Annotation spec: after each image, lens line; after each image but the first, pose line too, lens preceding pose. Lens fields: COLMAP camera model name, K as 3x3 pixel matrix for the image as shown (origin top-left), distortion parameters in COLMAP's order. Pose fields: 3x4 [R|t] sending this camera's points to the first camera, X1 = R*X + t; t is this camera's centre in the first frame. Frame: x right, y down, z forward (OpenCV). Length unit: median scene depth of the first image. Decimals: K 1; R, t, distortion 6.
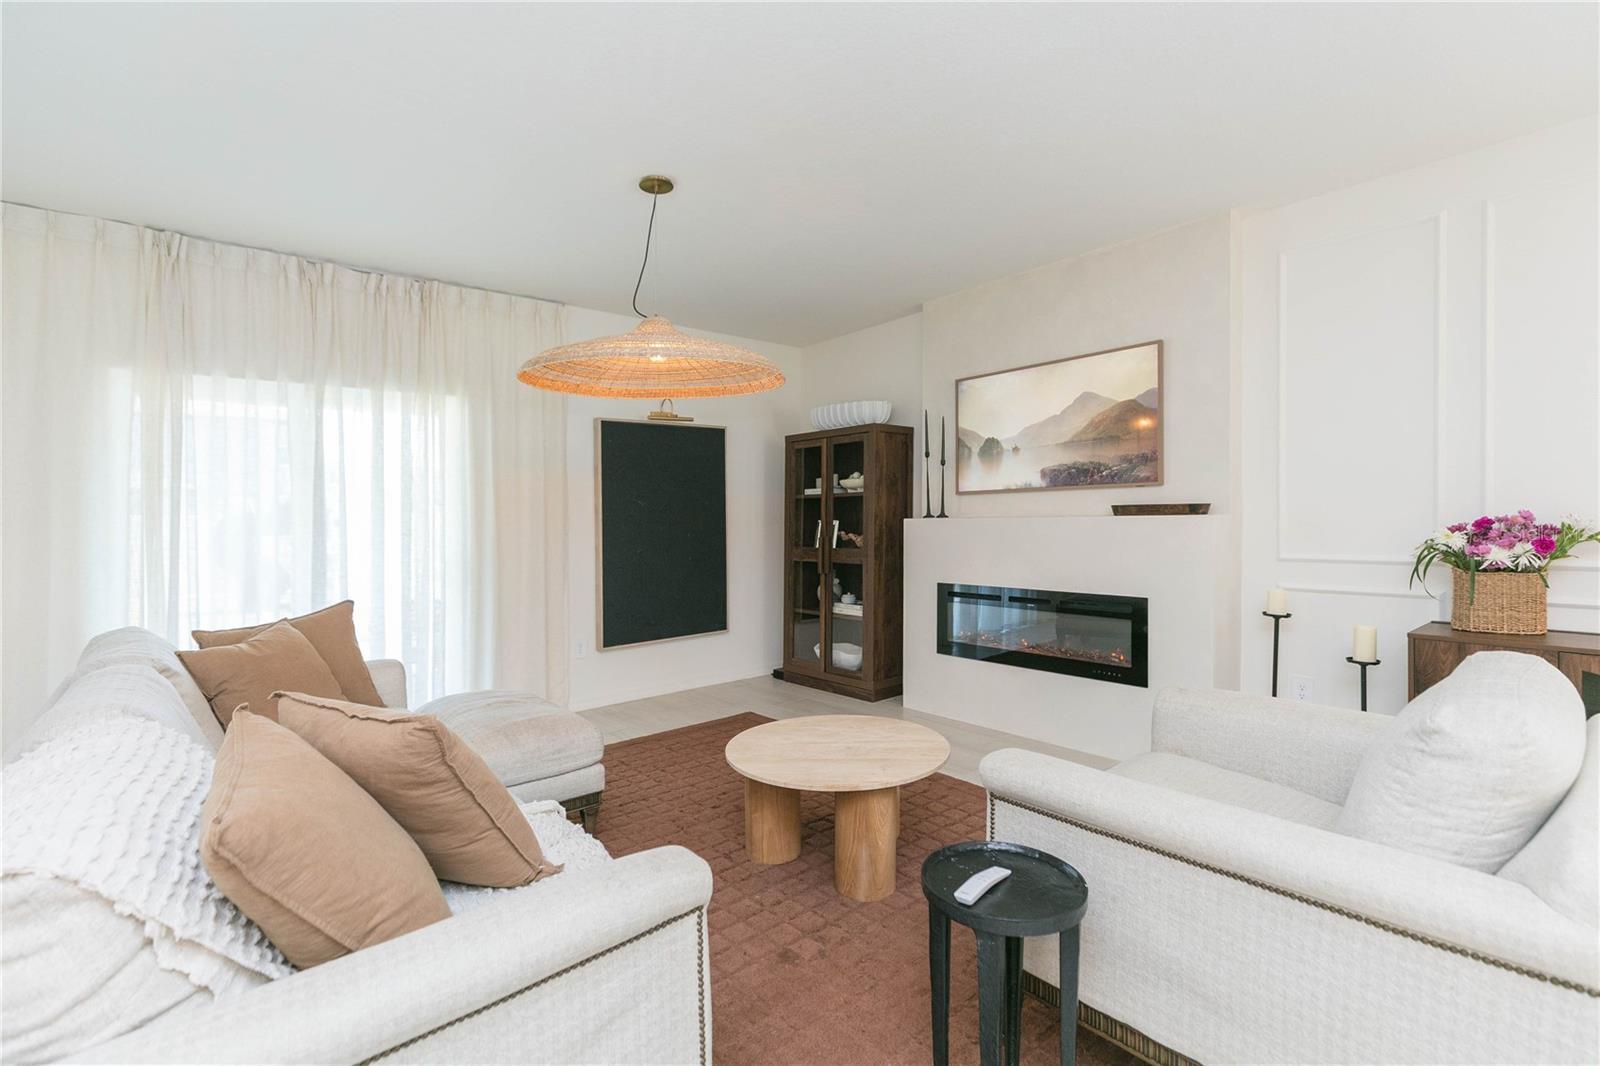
lens RADIAL K [[732.3, 0, 797.8], [0, 732.3, 524.1], [0, 0, 1]] dist [0.004316, -0.000962]
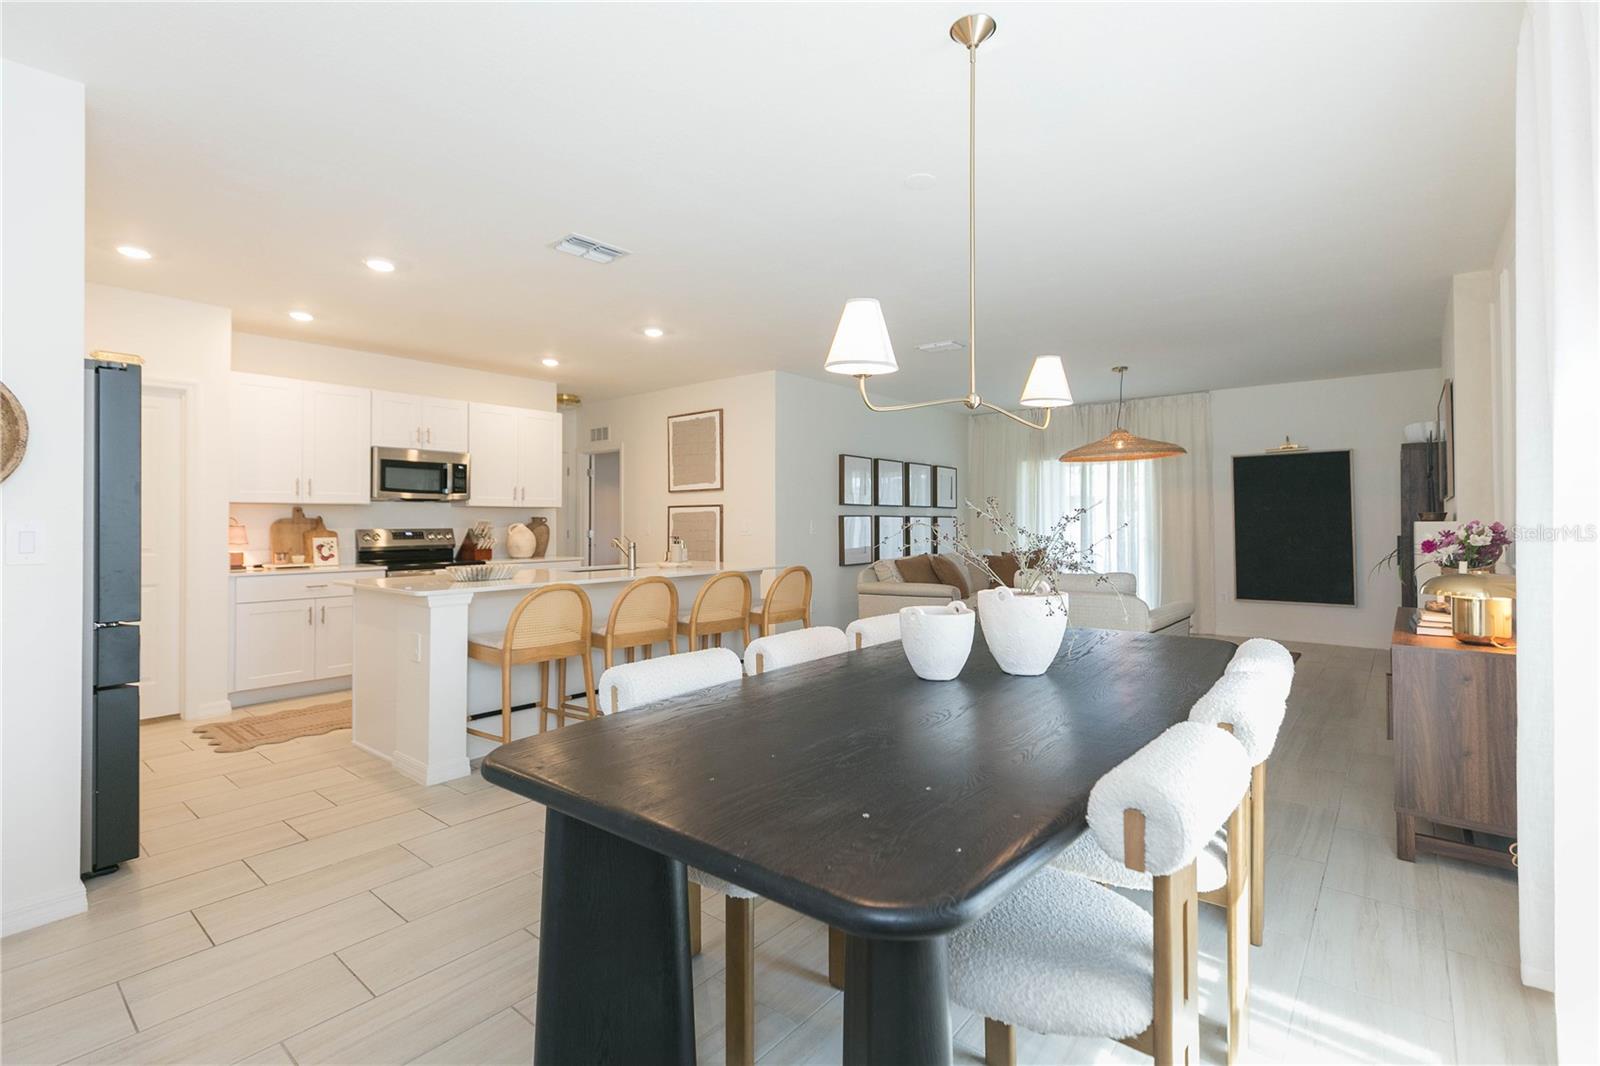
lens RADIAL K [[732.3, 0, 808.4], [0, 732.3, 492.4], [0, 0, 1]] dist [0.004316, -0.000962]
pose [[0.191439, -0.021960, -0.981259, 1.262502], [-0.010362, 0.999649, -0.024393, -0.015940], [0.981450, 0.014837, 0.191144, -0.250057]]
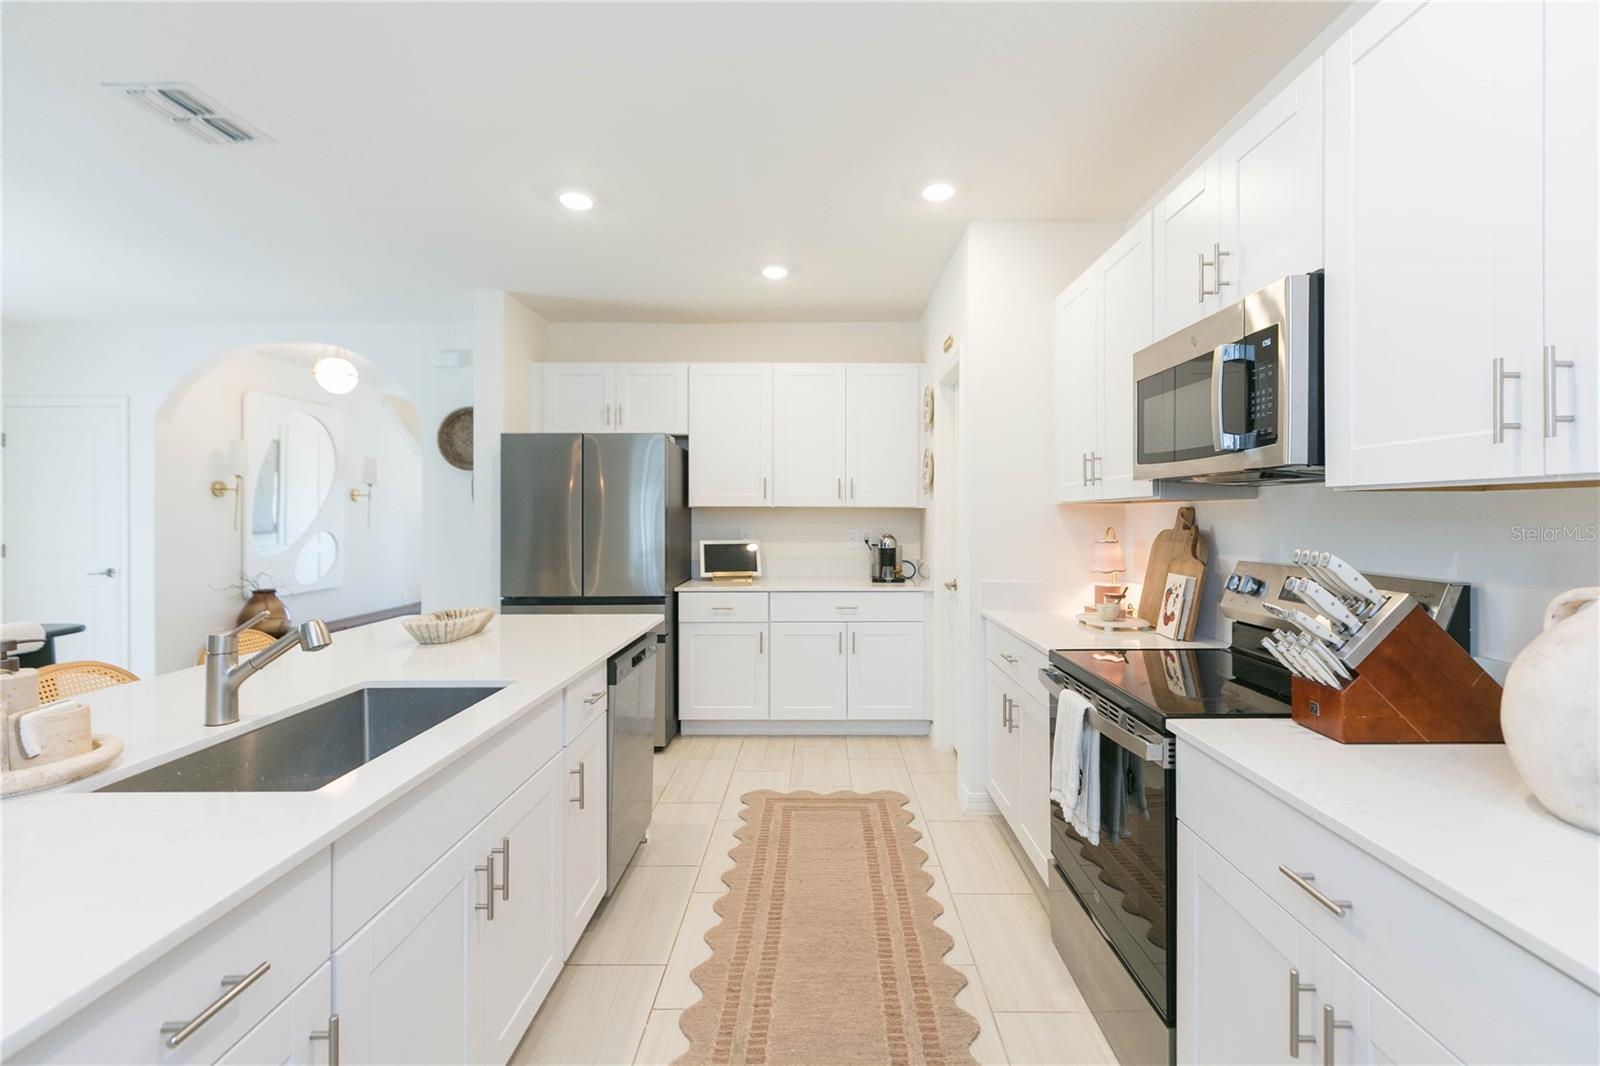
lens RADIAL K [[732.3, 0, 811.3], [0, 732.3, 523.2], [0, 0, 1]] dist [0.004316, -0.000962]
pose [[-0.764199, 0.013754, 0.644833, -0.351223], [0.024799, 0.999660, 0.008067, -0.011199], [-0.644503, 0.022156, -0.764281, -0.211669]]
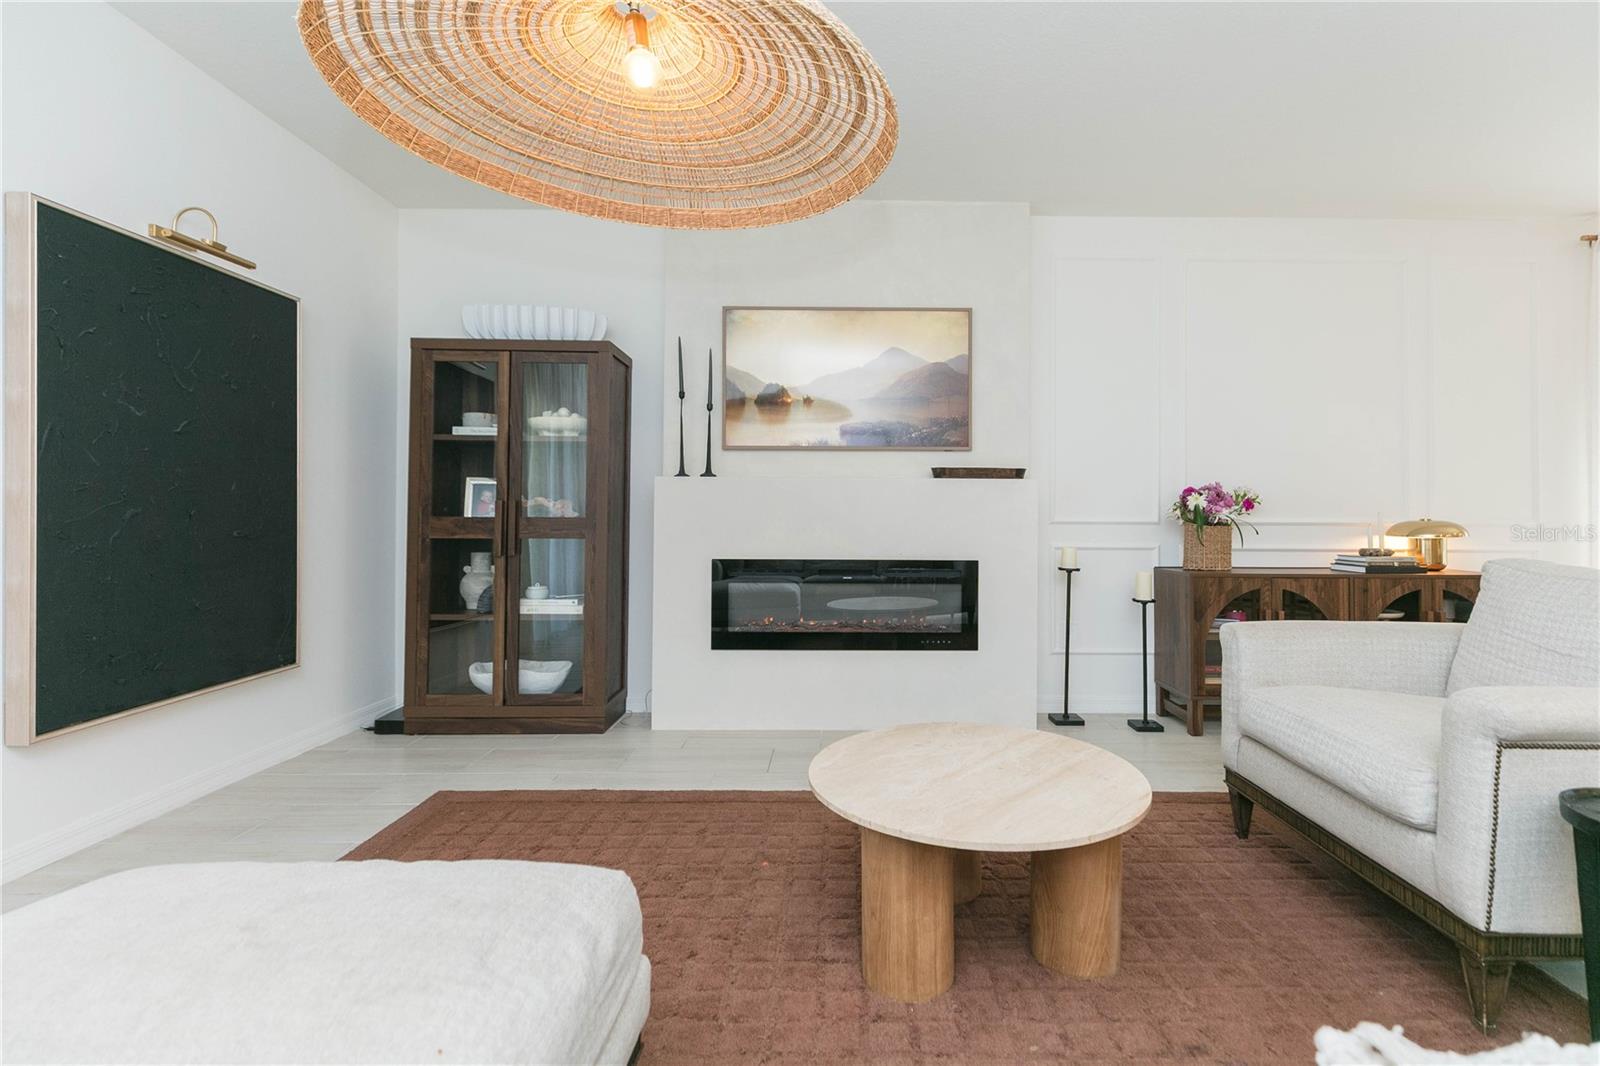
lens RADIAL K [[732.3, 0, 854.6], [0, 732.3, 521.7], [0, 0, 1]] dist [0.004316, -0.000962]
pose [[0.626492, 0.016136, 0.779261, -0.335019], [-0.009920, 0.999870, -0.012729, 0.050522], [-0.779365, 0.000244, 0.626571, 0.406433]]
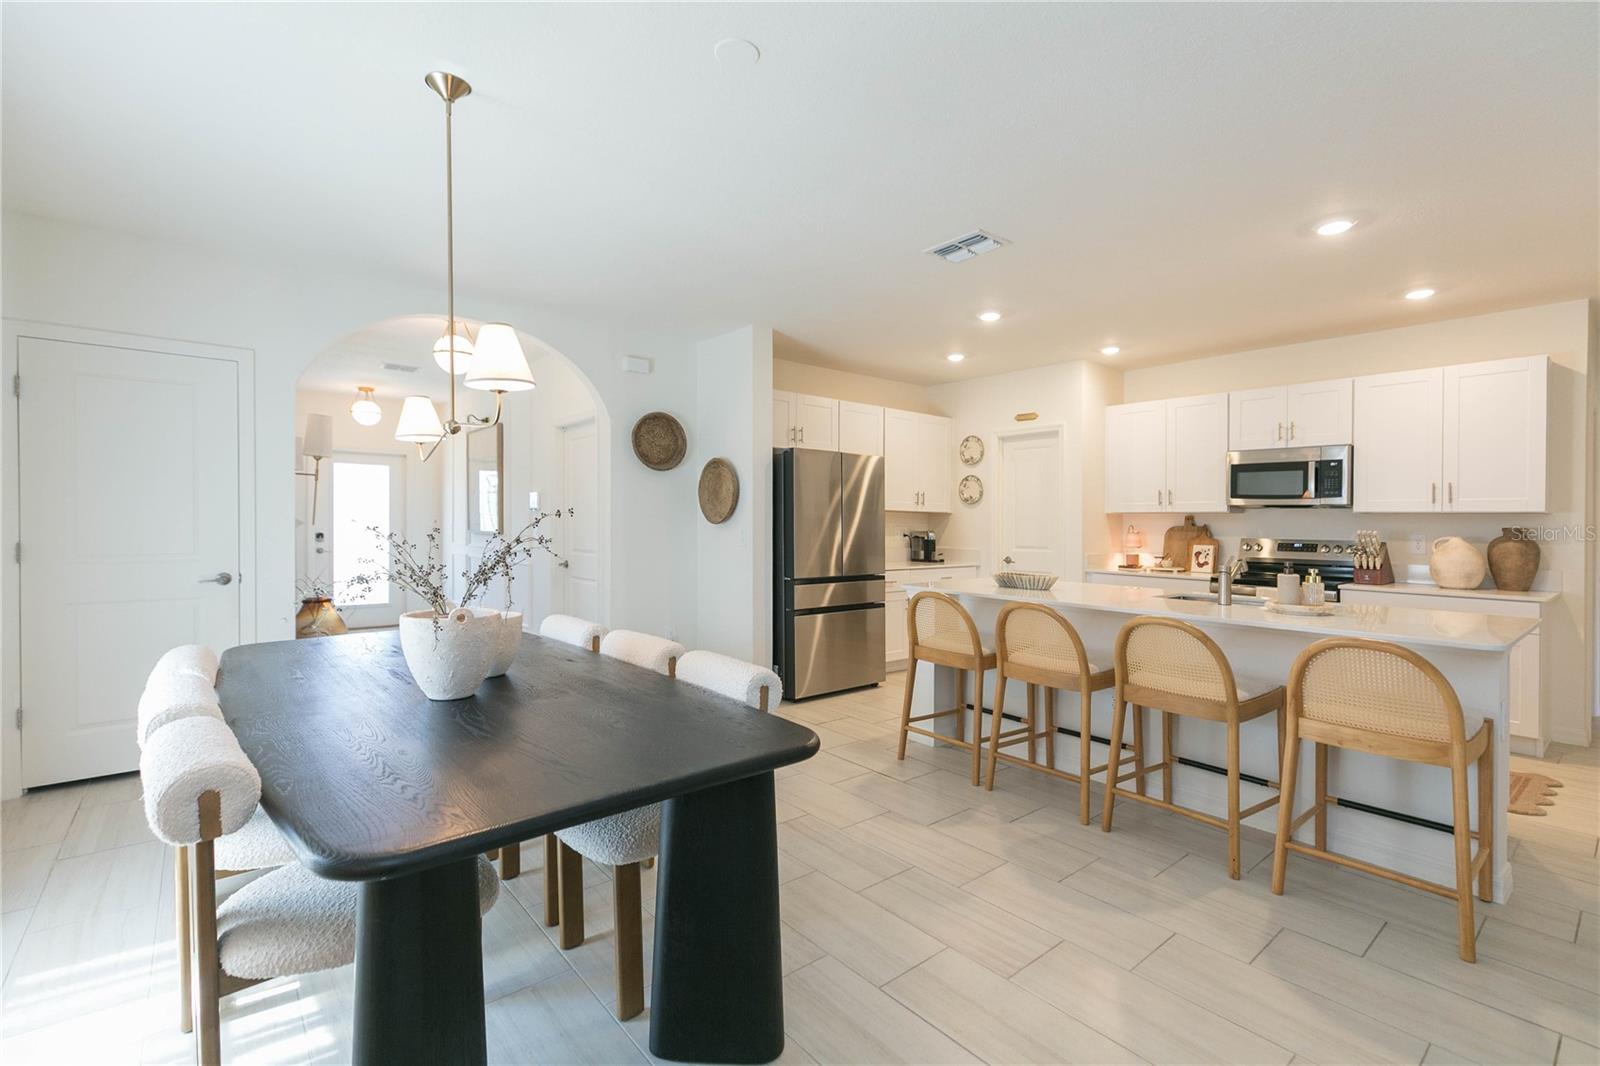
lens RADIAL K [[732.3, 0, 804.4], [0, 732.3, 536.6], [0, 0, 1]] dist [0.004316, -0.000962]
pose [[-0.999945, 0.008772, -0.005805, 0.548756], [0.008573, 0.999405, 0.033422, -0.025654], [0.006095, 0.033370, -0.999424, 0.499731]]
